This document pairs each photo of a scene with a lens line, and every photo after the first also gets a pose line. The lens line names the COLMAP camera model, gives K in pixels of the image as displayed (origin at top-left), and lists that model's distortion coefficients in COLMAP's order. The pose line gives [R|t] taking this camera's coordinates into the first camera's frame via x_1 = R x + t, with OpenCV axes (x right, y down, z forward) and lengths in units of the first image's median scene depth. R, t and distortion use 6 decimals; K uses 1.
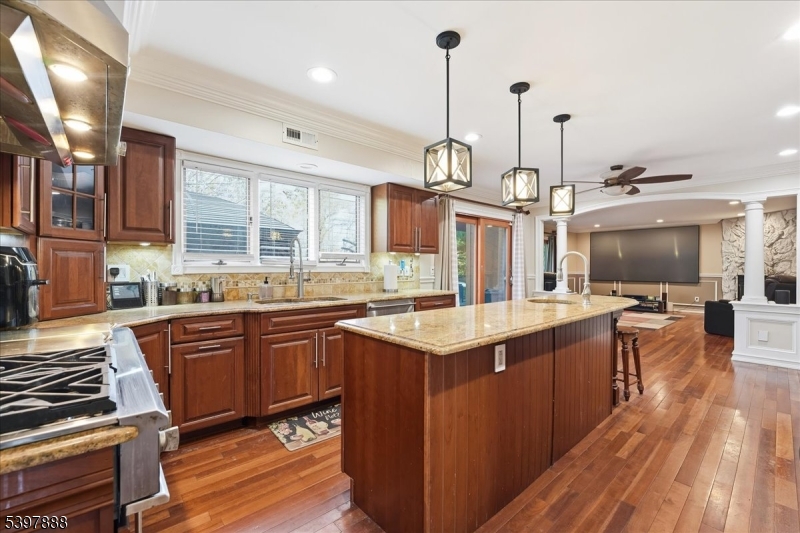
lens RADIAL K [[343.3, 0, 400.0], [0, 343.3, 266.5], [0, 0, 1]] dist [-0.014366, -0.000050]
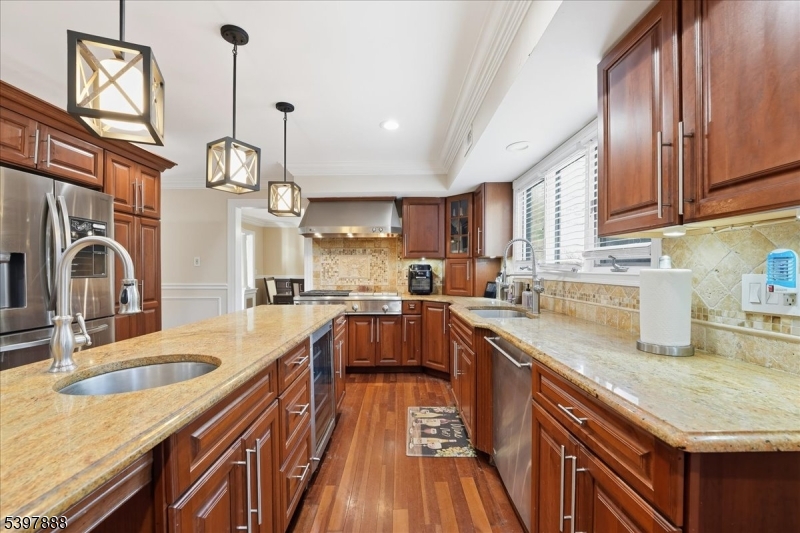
lens RADIAL K [[324.1, 0, 401.7], [0, 324.1, 274.2], [0, 0, 1]] dist [-0.018416, 0.000198]
pose [[-0.659271, 0.007913, -0.751864, 0.616839], [0.000069, 0.999945, 0.010463, -0.006822], [0.751906, 0.006846, -0.659235, 1.686042]]
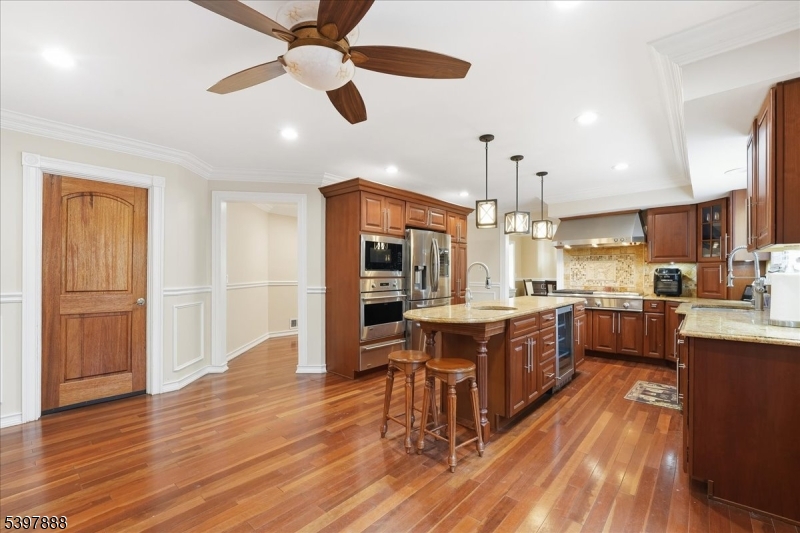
lens RADIAL K [[344.1, 0, 402.7], [0, 344.1, 274.1], [0, 0, 1]] dist [-0.015998, 0.000317]
pose [[-0.992178, -0.000979, -0.124829, 1.014786], [-0.000900, 0.999999, -0.000693, -0.004238], [0.124829, -0.000575, -0.992178, 2.381856]]
